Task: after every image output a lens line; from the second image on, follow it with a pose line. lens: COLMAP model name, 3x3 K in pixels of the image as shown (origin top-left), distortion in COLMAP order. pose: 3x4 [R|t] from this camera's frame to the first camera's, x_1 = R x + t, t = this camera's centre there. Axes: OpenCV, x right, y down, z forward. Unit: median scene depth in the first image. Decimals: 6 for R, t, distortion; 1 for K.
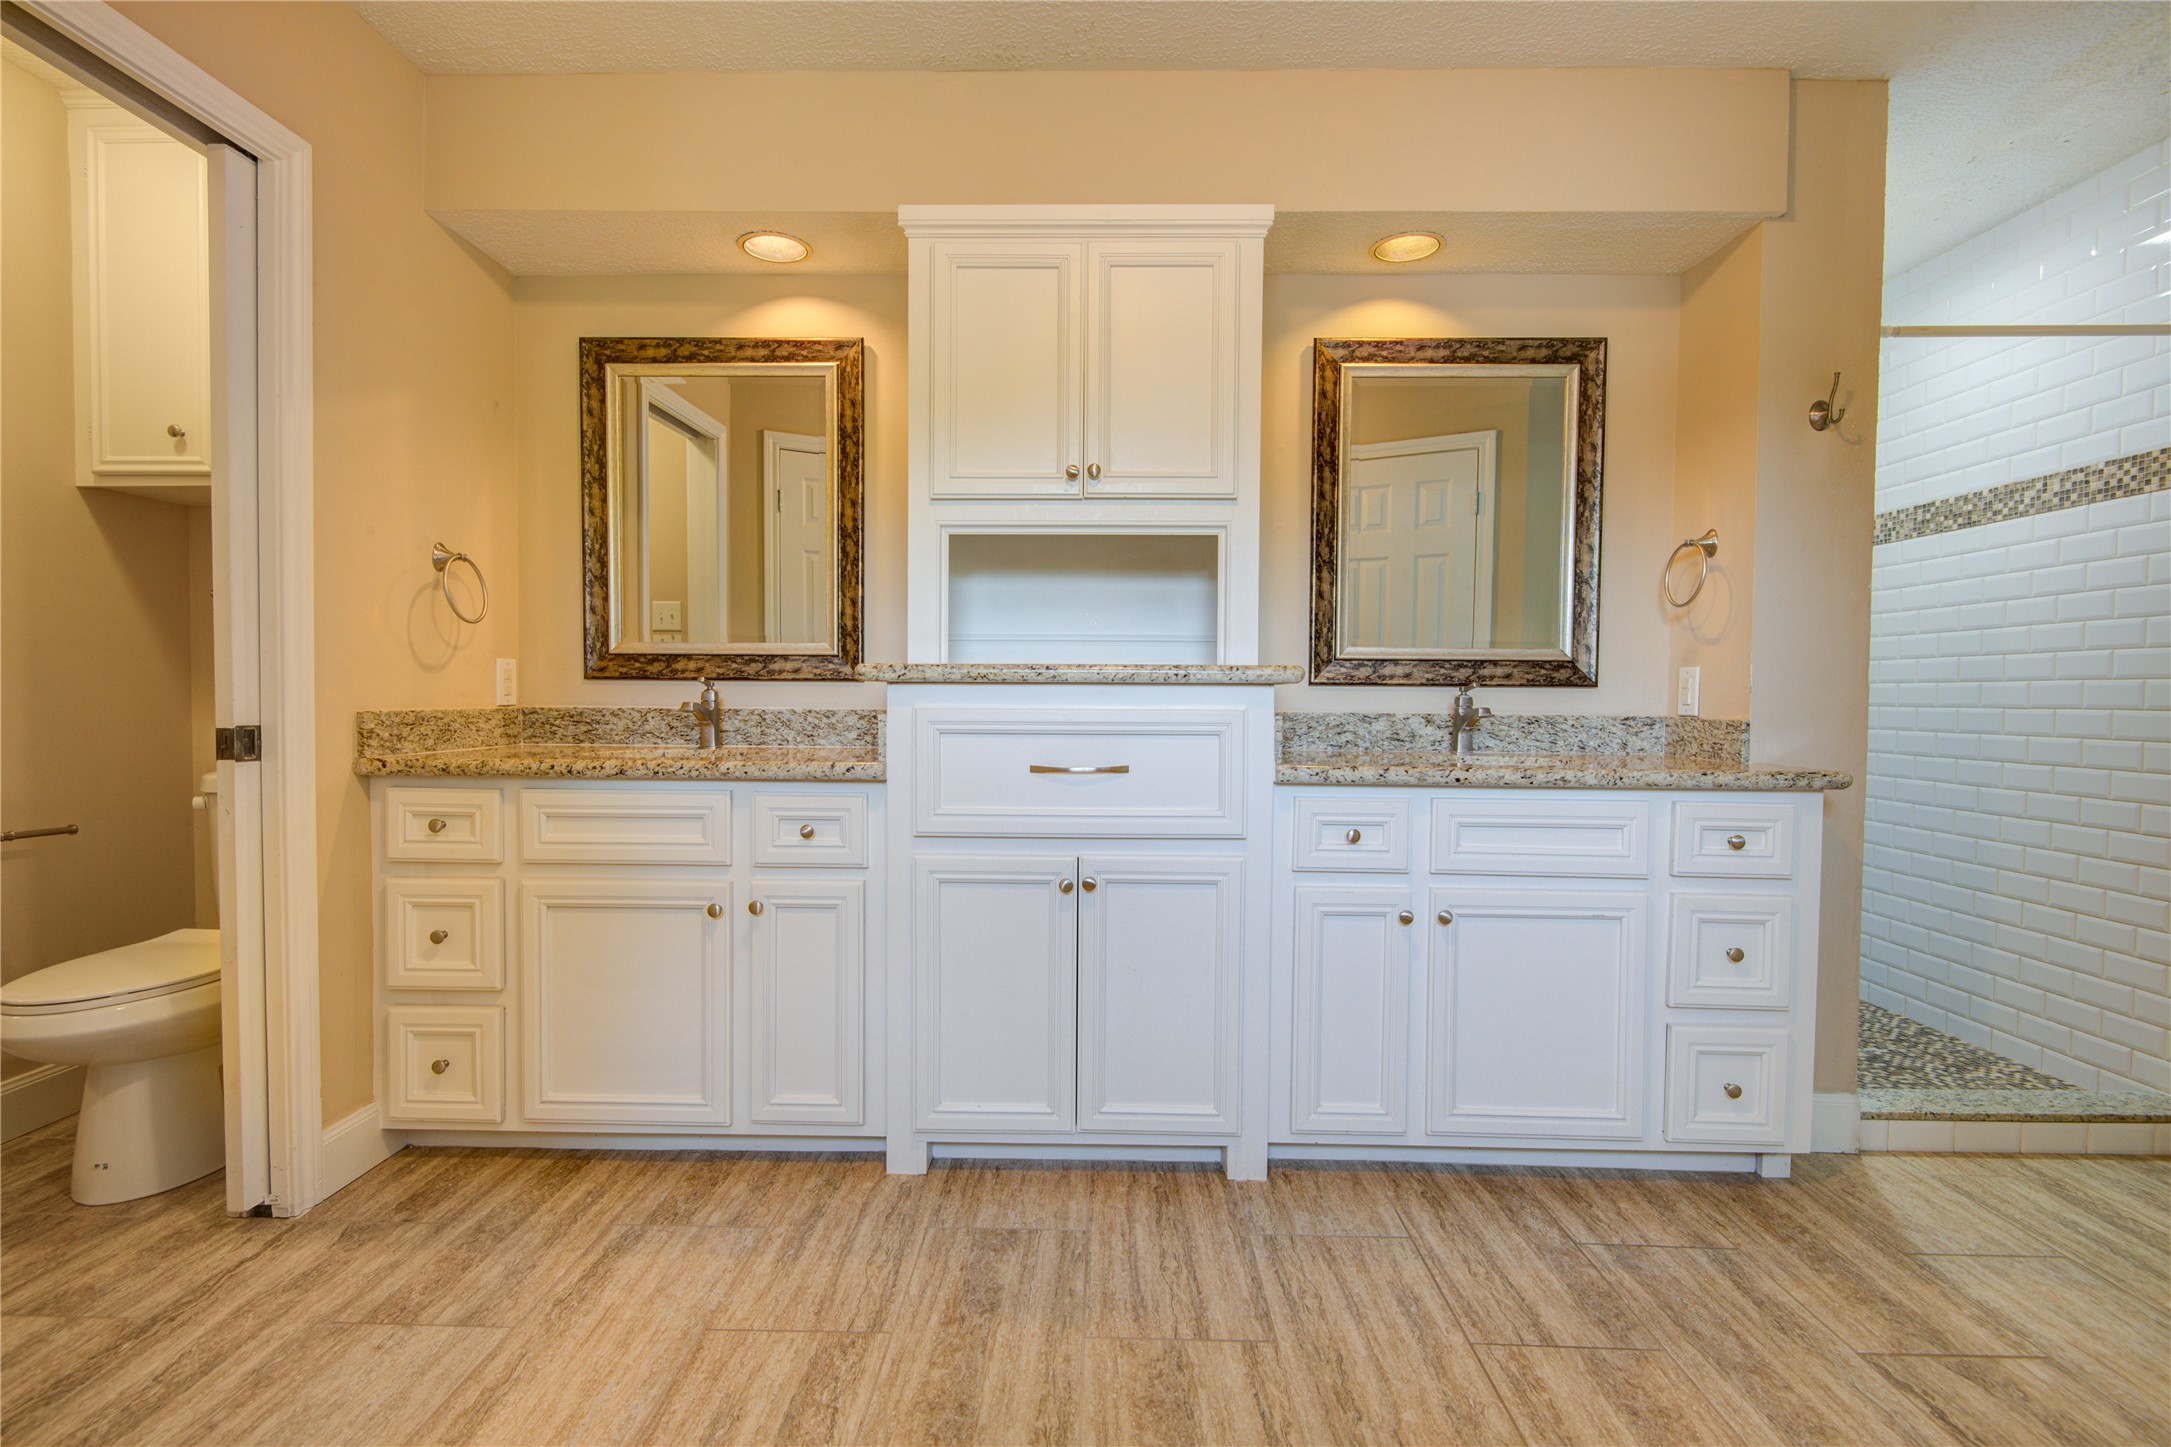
lens RADIAL K [[989.5, 0, 1075.8], [0, 989.5, 719.3], [0, 0, 1]] dist [0.003485, -0.004204]
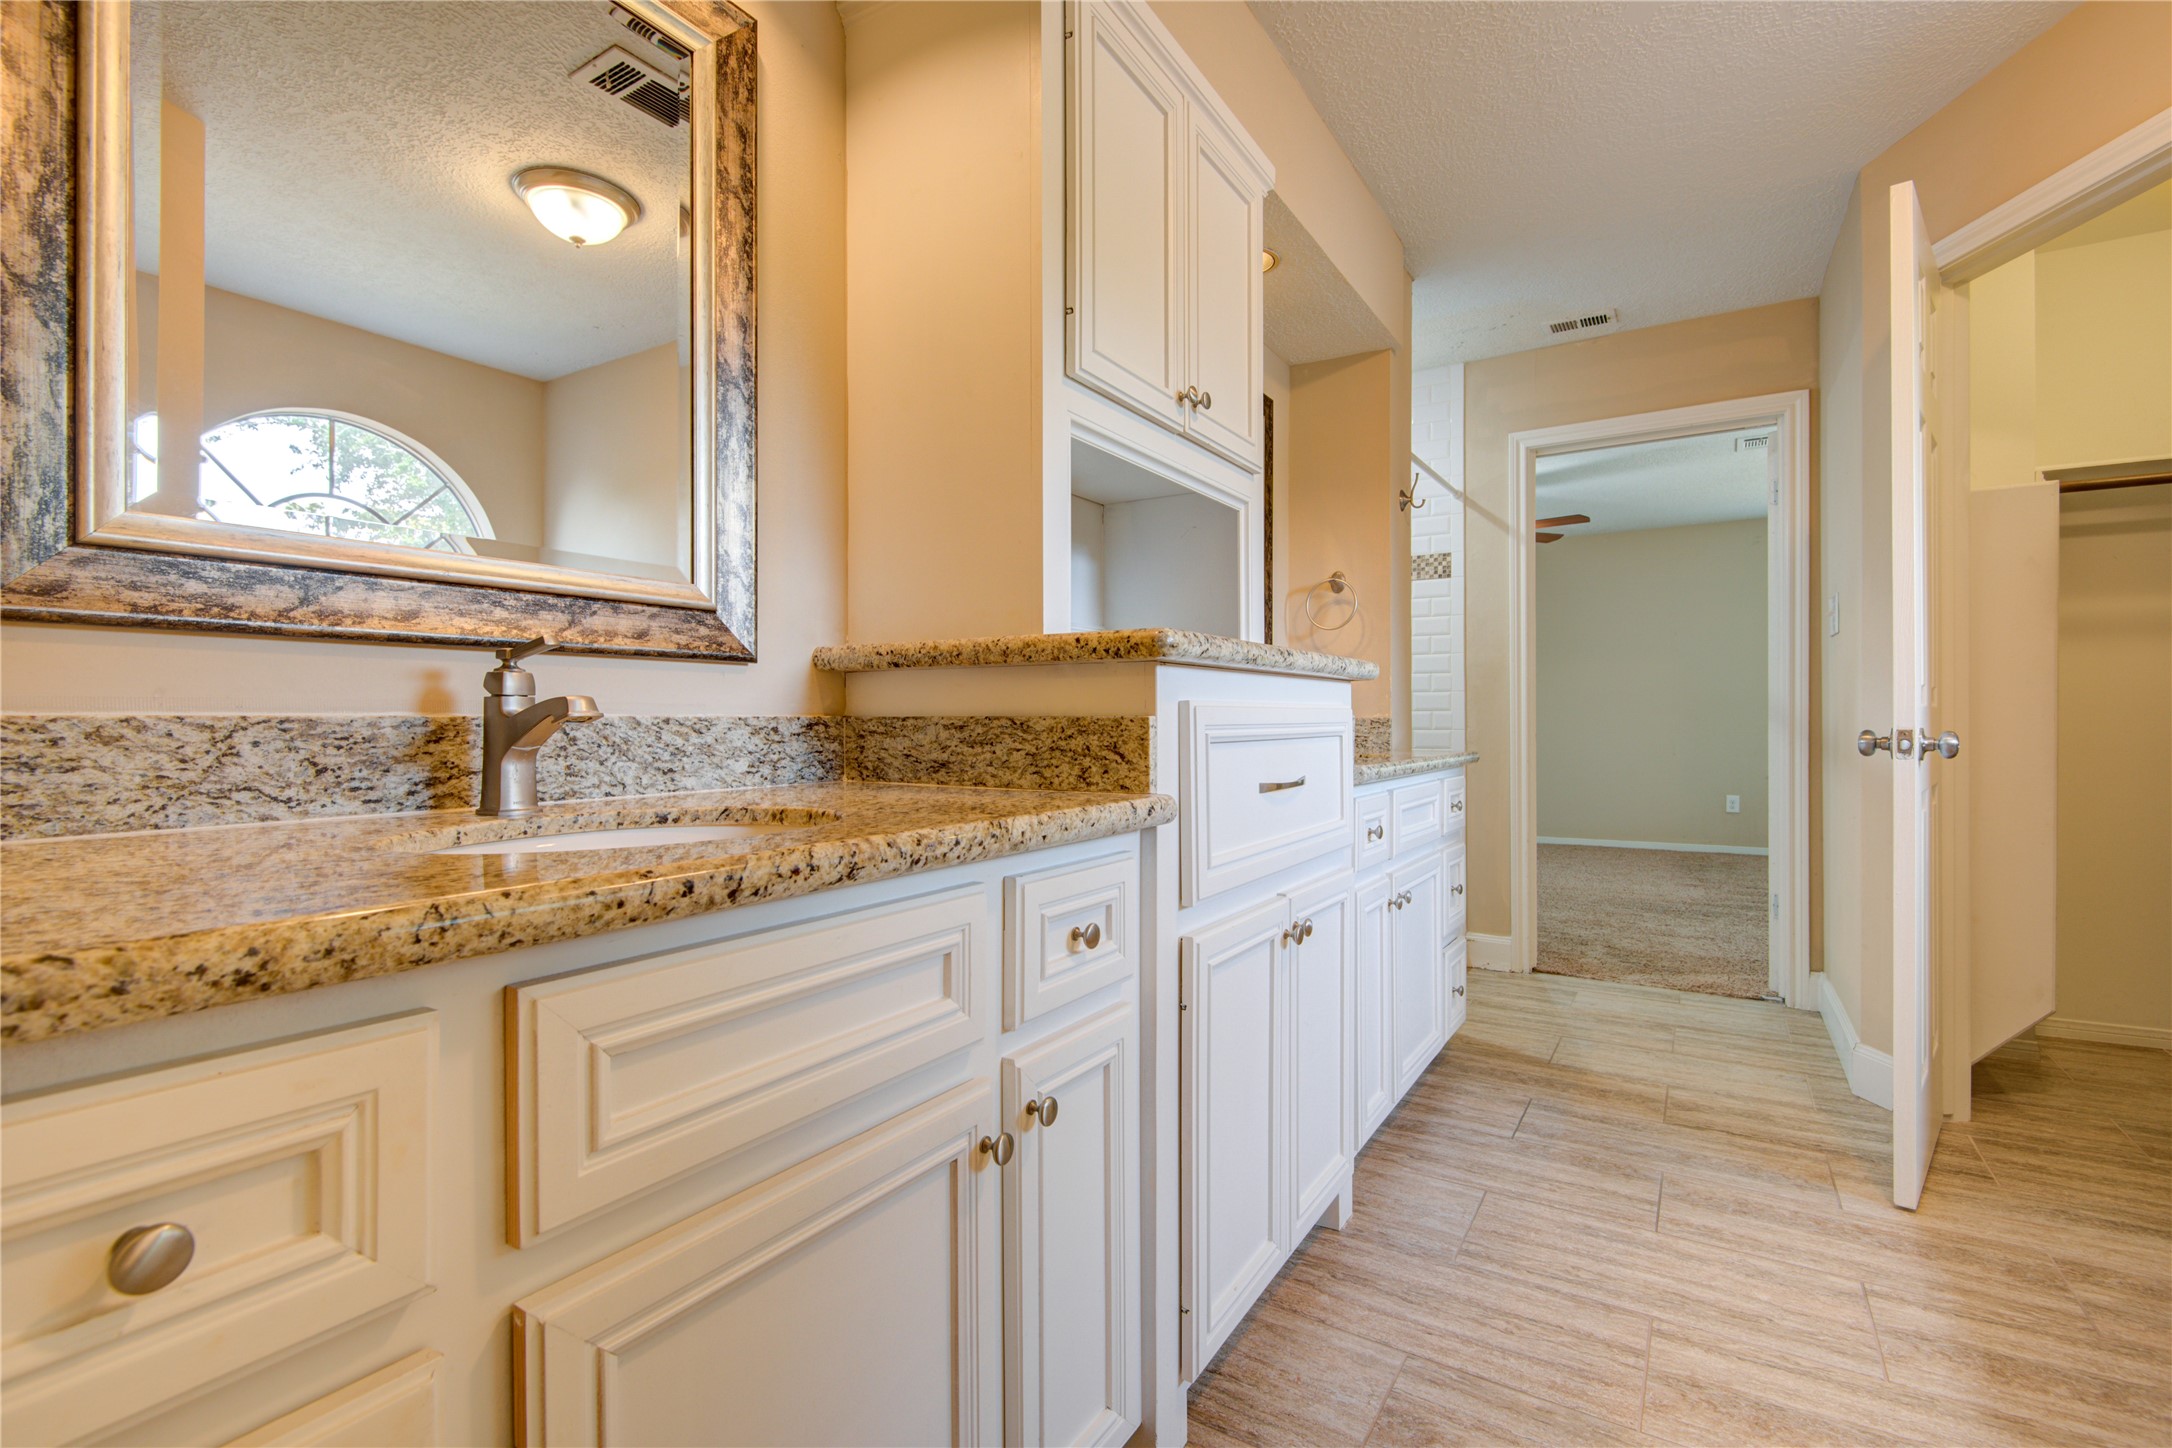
lens RADIAL K [[990.0, 0, 1083.5], [0, 990.0, 720.8], [0, 0, 1]] dist [0.003485, -0.004204]
pose [[0.508094, -0.010056, 0.861243, -0.811506], [0.029369, 0.999553, -0.005655, 0.001030], [-0.860801, 0.028167, 0.508162, 0.808075]]
